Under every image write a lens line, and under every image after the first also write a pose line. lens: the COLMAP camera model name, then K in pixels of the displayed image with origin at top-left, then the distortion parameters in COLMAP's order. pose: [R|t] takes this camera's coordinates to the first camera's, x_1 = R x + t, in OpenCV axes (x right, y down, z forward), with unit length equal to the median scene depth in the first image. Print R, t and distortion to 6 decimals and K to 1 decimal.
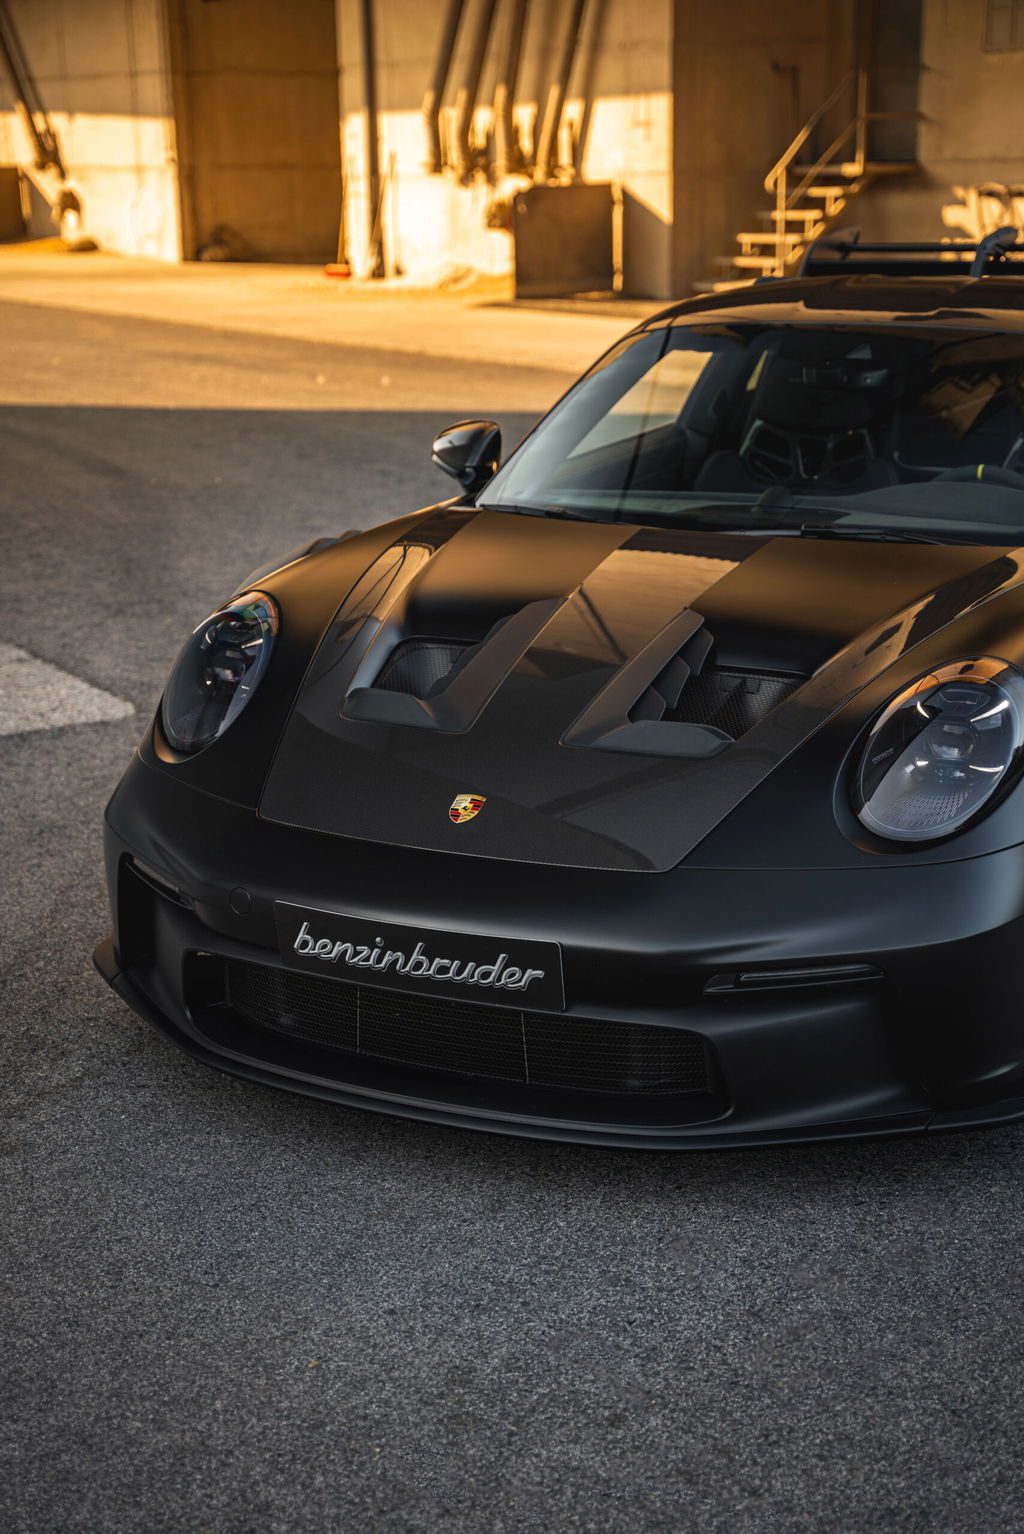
lens RADIAL K [[2489.1, 0, 512.0], [0, 2489.1, 767.0], [0, 0, 1]] dist [0.238503, -0.031366]
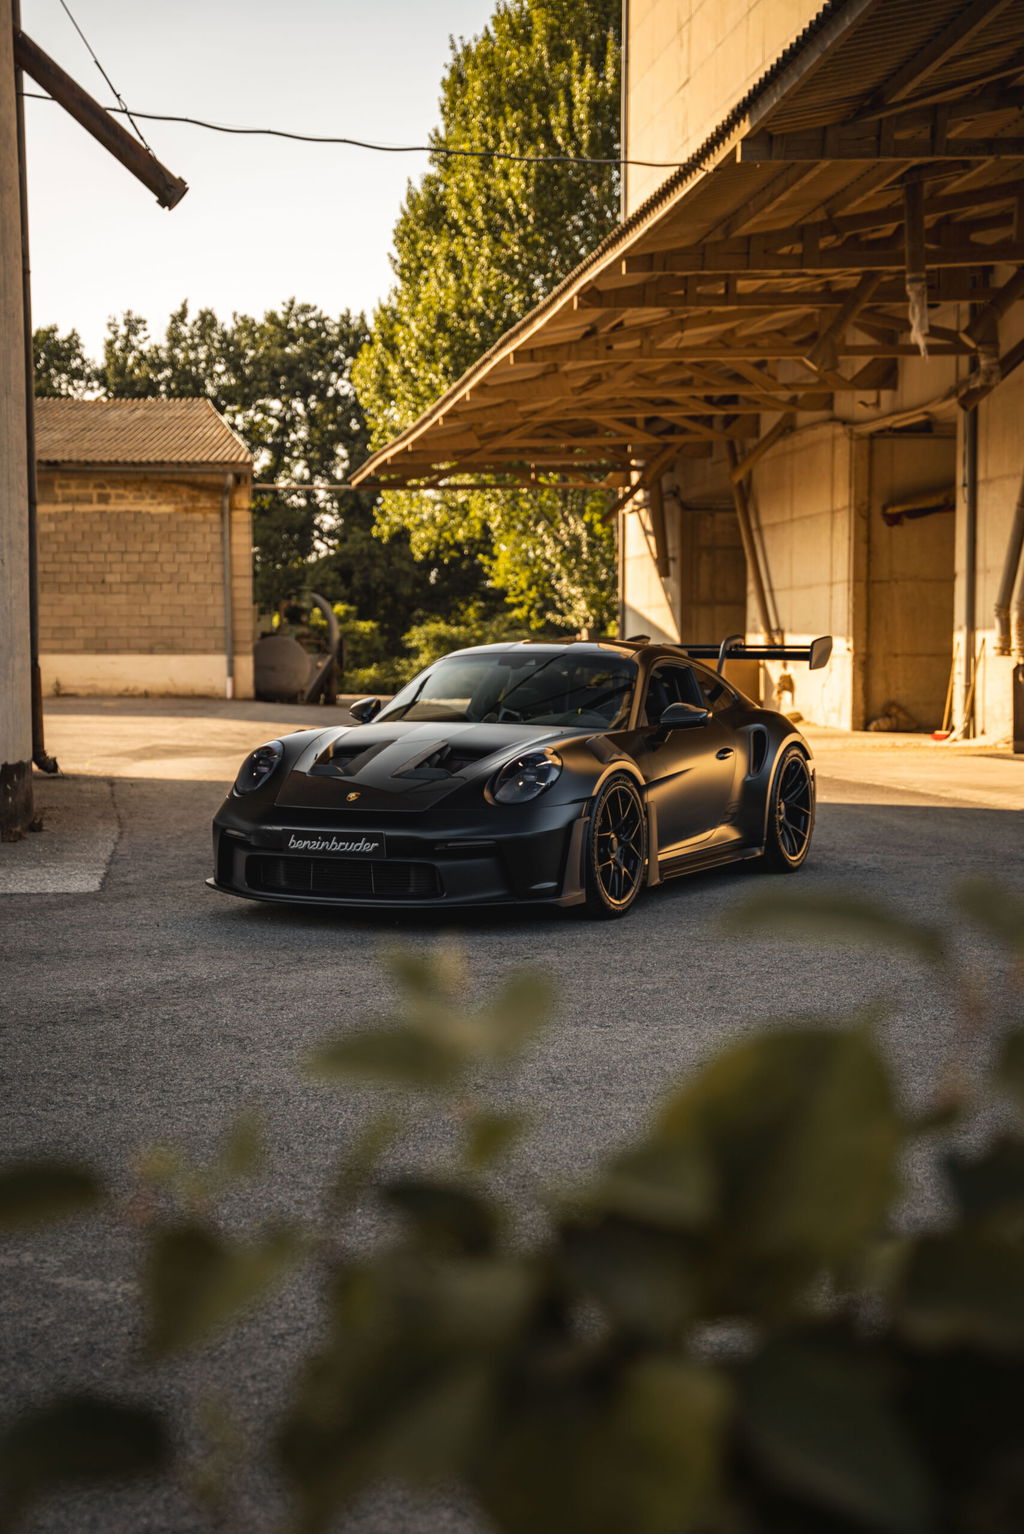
lens RADIAL K [[2395.9, 0, 505.4], [0, 2395.9, 765.8], [0, 0, 1]] dist [0.166852, 0.248516]
pose [[0.920801, 0.032411, -0.388684, 0.215328], [-0.107985, 0.978771, -0.174202, 0.043203], [0.374786, 0.202378, 0.904753, -0.118100]]
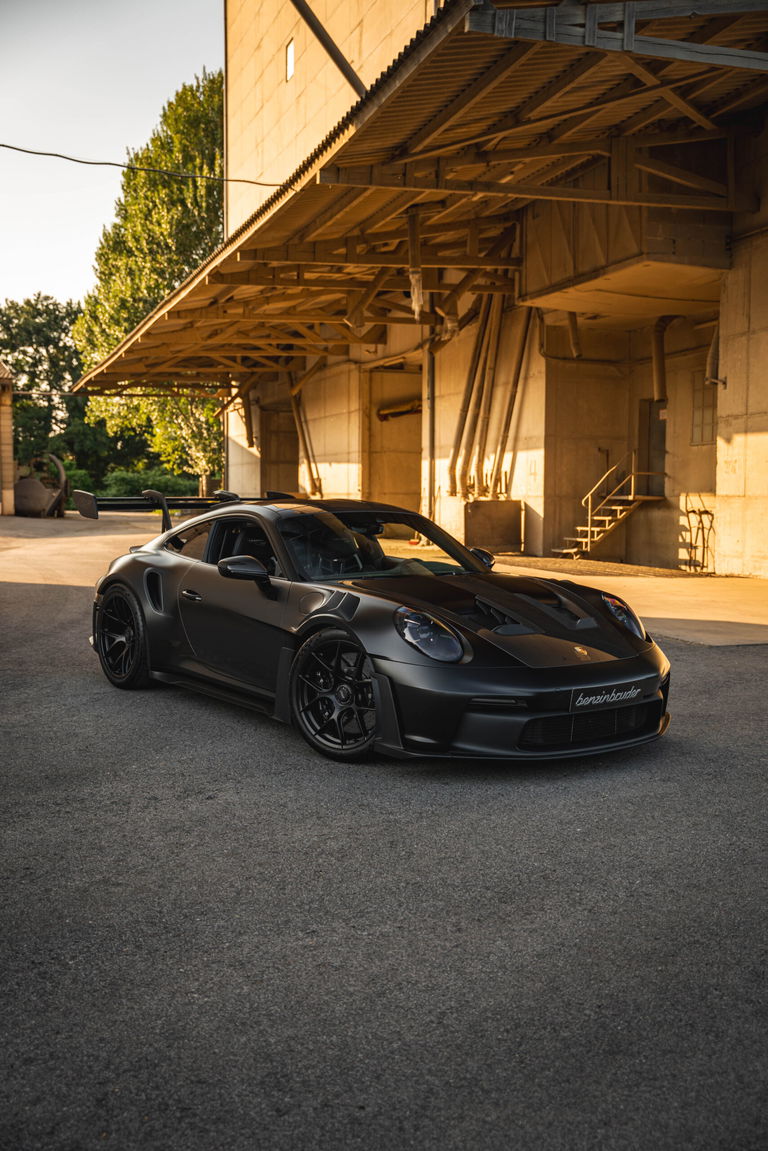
lens RADIAL K [[1222.3, 0, 384.0], [0, 1222.3, 575.5], [0, 0, 1]] dist [-0.035735, 0.272880]
pose [[0.976140, 0.037083, -0.213952, 0.145274], [-0.073647, 0.983448, -0.165551, 0.001334], [0.204272, 0.177358, 0.962713, 0.028960]]
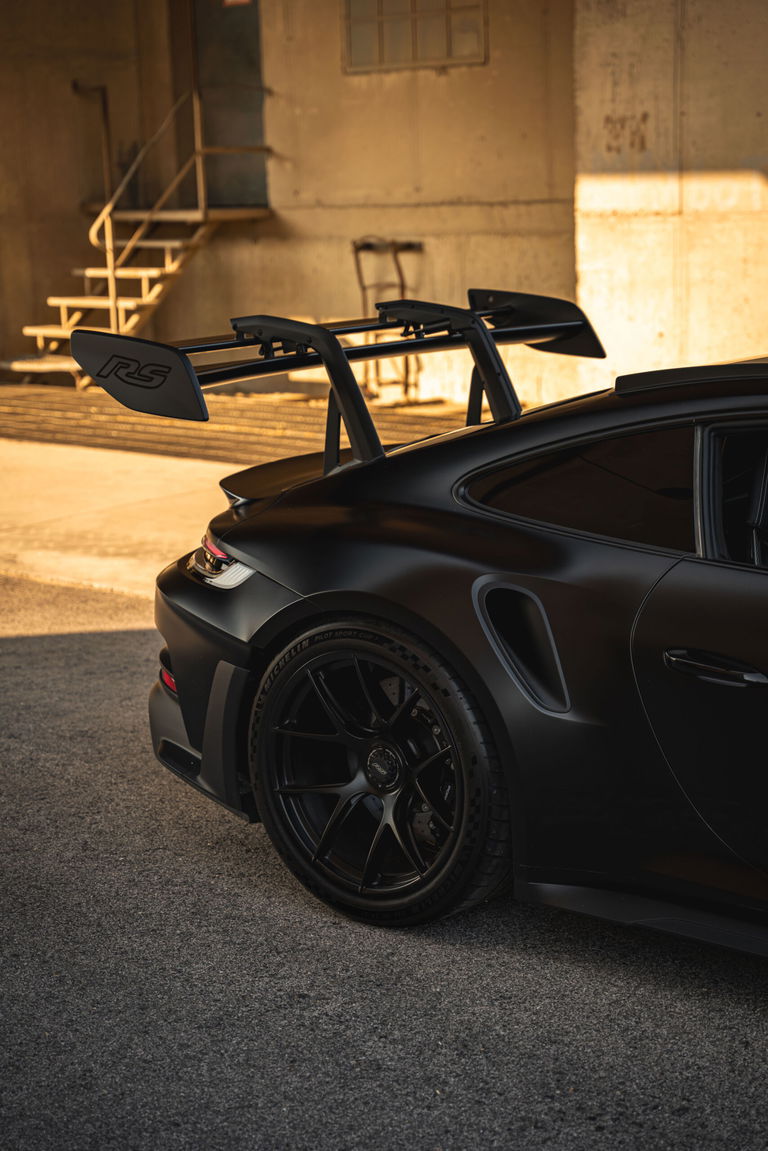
lens RADIAL K [[2252.1, 0, 384.0], [0, 2252.1, 575.5], [0, 0, 1]] dist [0.310367, 0.054247]
pose [[0.961552, -0.066369, 0.266483, -0.003826], [0.082593, 0.995322, -0.050130, -0.079700], [-0.261909, 0.070212, 0.962535, 0.294340]]
